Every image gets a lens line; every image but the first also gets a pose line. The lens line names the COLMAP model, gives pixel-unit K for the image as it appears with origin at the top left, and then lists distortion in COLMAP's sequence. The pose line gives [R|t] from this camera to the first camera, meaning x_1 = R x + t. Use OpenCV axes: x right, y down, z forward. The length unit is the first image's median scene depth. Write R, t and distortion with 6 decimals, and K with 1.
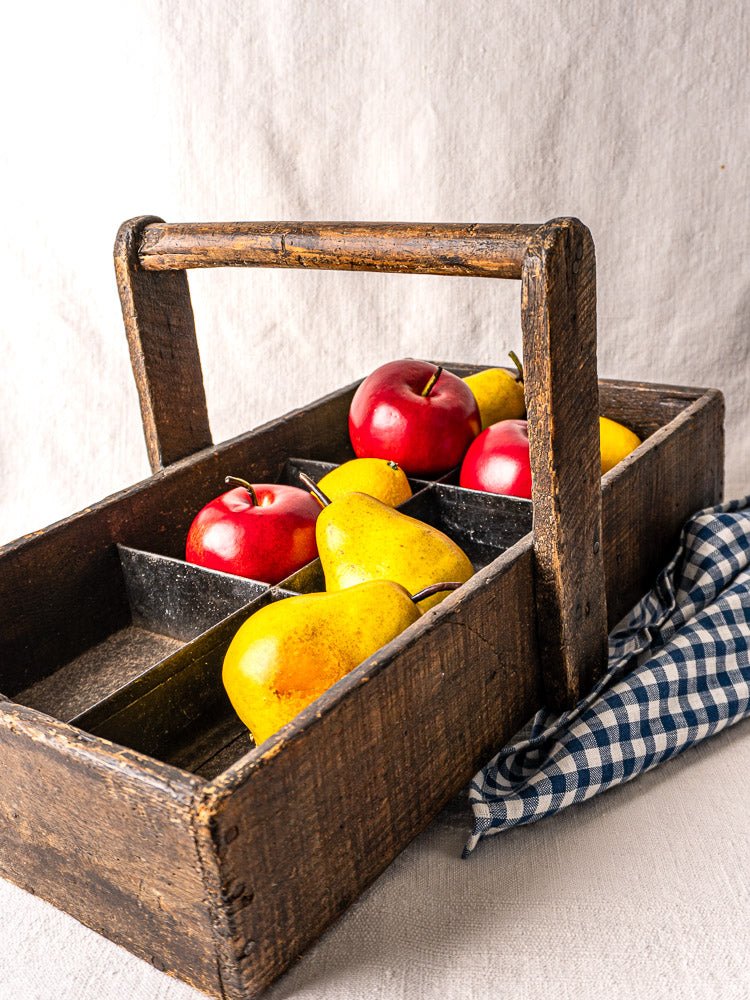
lens RADIAL K [[1100.3, 0, 376.3], [0, 1100.3, 442.1], [0, 0, 1]] dist [0.009063, 0.003648]
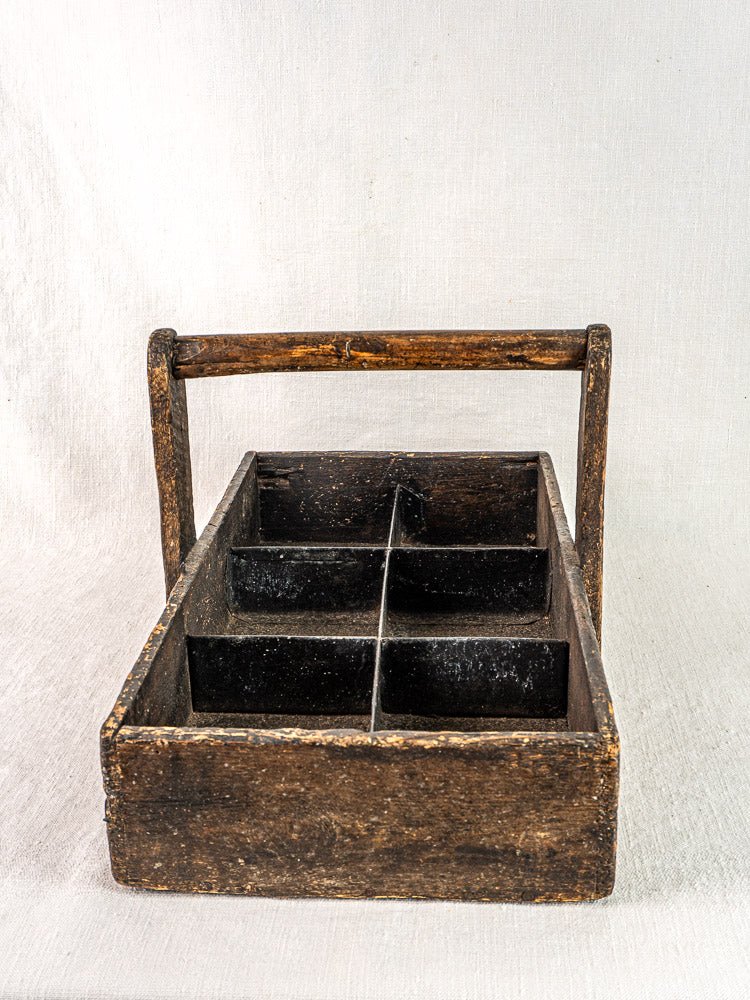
lens RADIAL K [[1262.0, 0, 375.0], [0, 1262.0, 500.0], [0, 0, 1]] dist [0.010253, 0.014884]
pose [[0.841805, -0.100268, 0.530387, -0.836621], [0.123433, 0.992318, -0.008312, -0.005559], [-0.525479, 0.072465, 0.847715, -0.164421]]
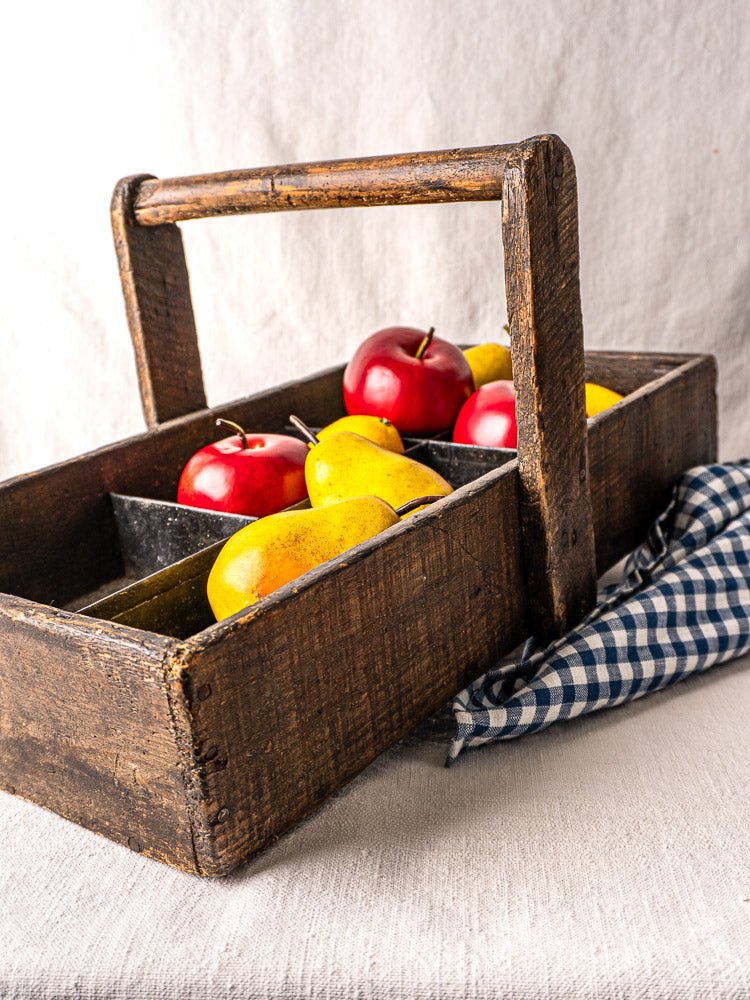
lens RADIAL K [[1100.5, 0, 376.0], [0, 1100.5, 467.8], [0, 0, 1]] dist [0.007871, 0.010383]
pose [[0.999870, -0.001262, -0.016074, 0.028079], [0.000525, 0.998954, -0.045733, 0.134883], [0.016115, 0.045719, 0.998824, -0.005184]]
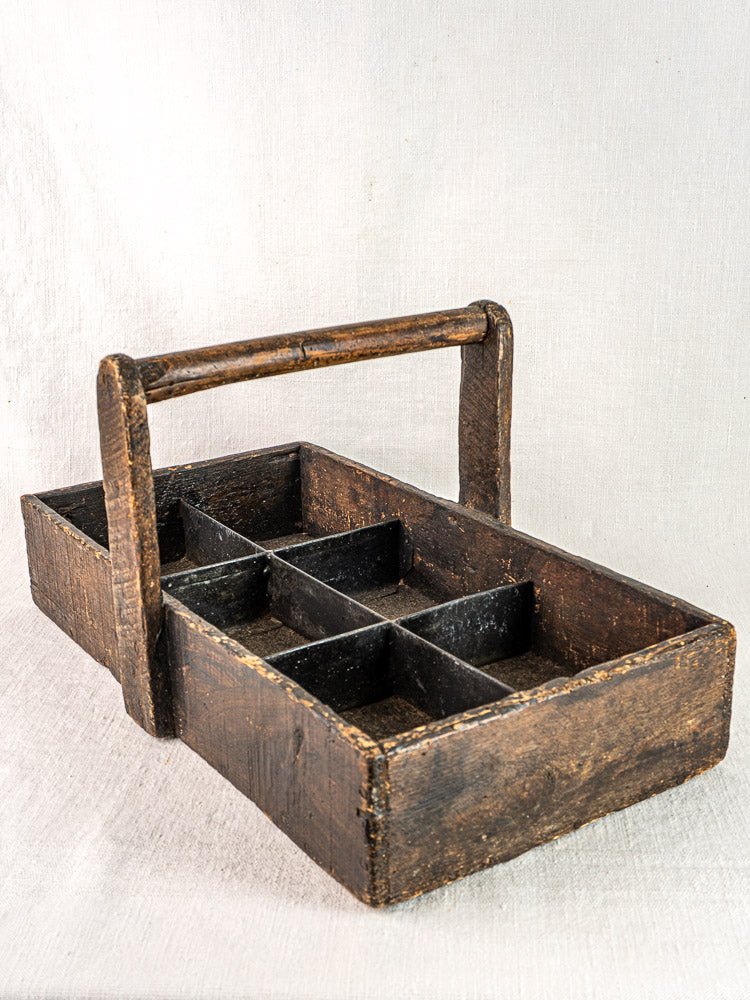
lens RADIAL K [[1254.7, 0, 375.0], [0, 1254.7, 500.0], [0, 0, 1]] dist [0.003053, -0.019793]
pose [[0.348410, -0.219567, 0.911263, -1.395178], [0.301582, 0.946743, 0.112810, -0.164520], [-0.887501, 0.235516, 0.396072, 0.452254]]
